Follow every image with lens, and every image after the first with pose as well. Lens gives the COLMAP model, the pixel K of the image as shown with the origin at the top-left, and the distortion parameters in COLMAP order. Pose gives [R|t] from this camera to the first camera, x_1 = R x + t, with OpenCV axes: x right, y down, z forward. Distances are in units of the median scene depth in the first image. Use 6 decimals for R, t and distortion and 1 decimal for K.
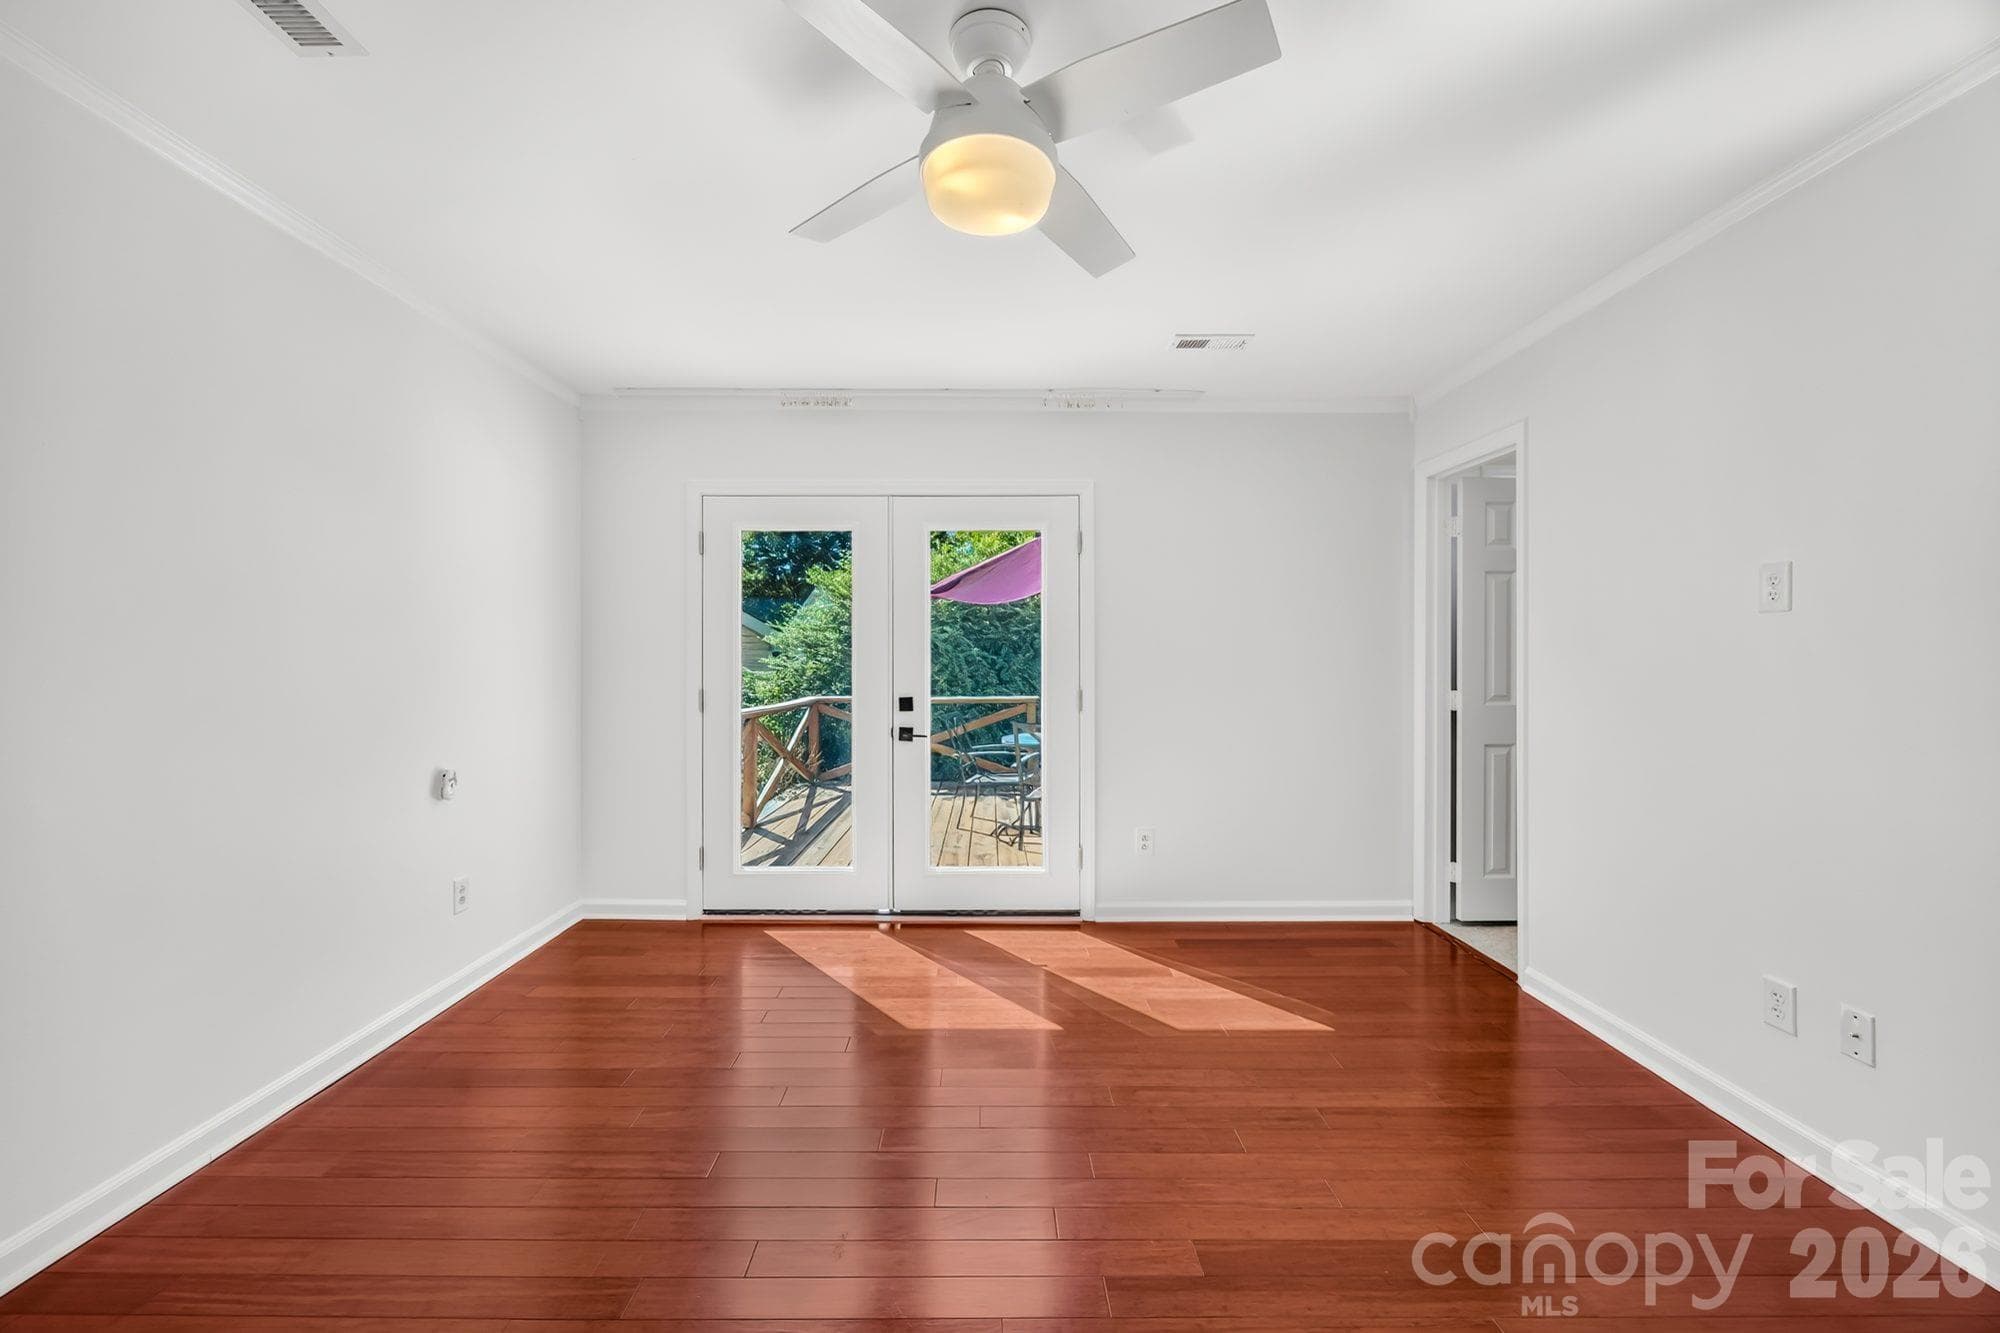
lens RADIAL K [[764.9, 0, 1005.3], [0, 764.9, 657.6], [0, 0, 1]] dist [-0.003813, -0.000297]
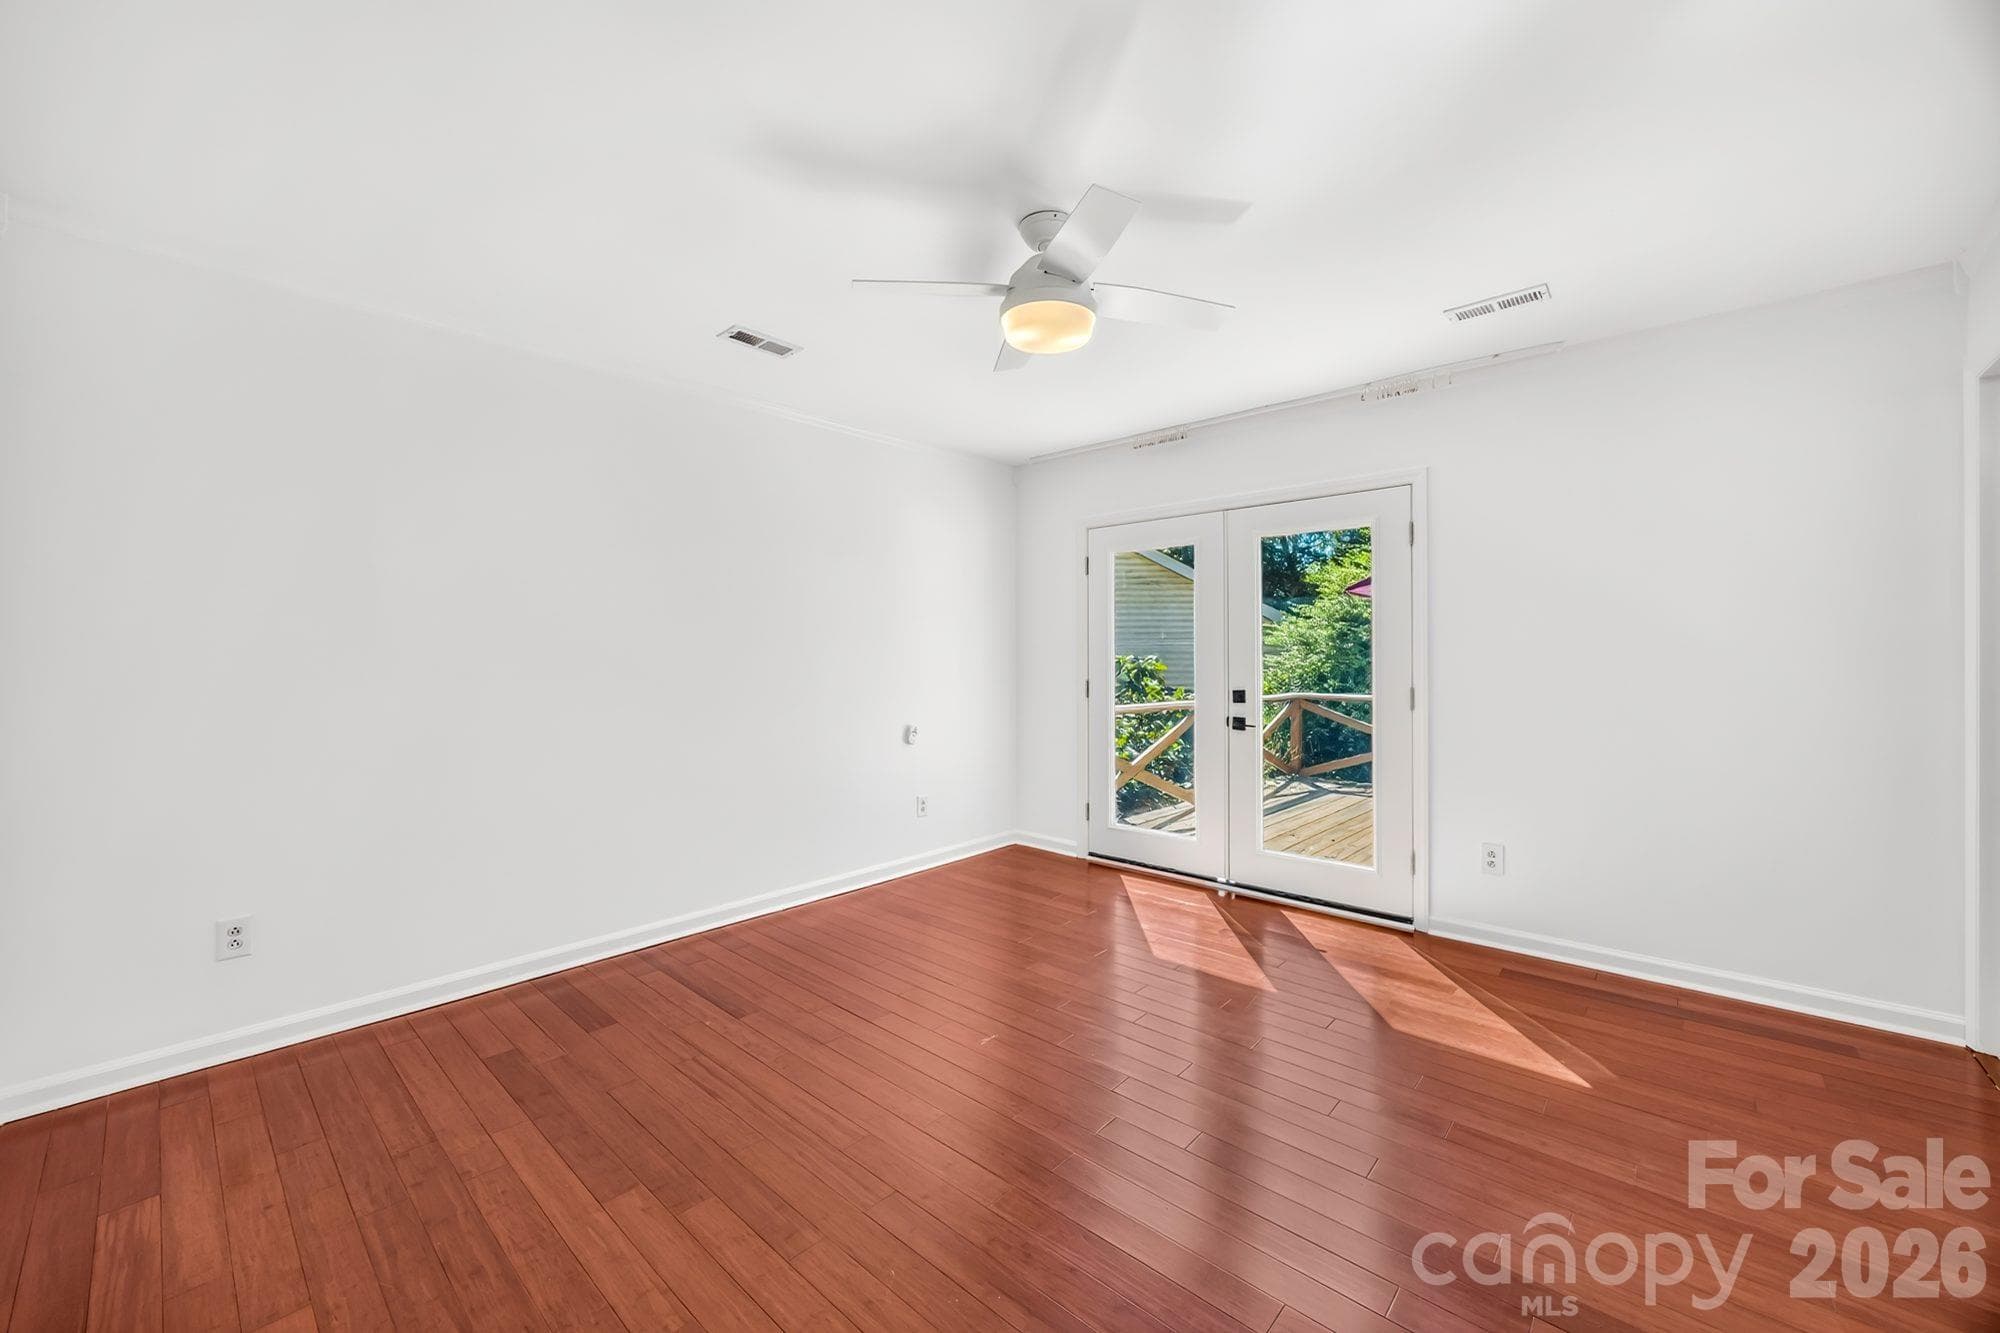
lens RADIAL K [[764.9, 0, 1000.7], [0, 764.9, 655.3], [0, 0, 1]] dist [-0.003813, -0.000297]
pose [[0.742981, -0.003907, -0.669301, 0.356003], [0.003984, 0.999991, -0.001414, 0.001409], [0.669301, -0.001616, 0.742990, -0.052334]]
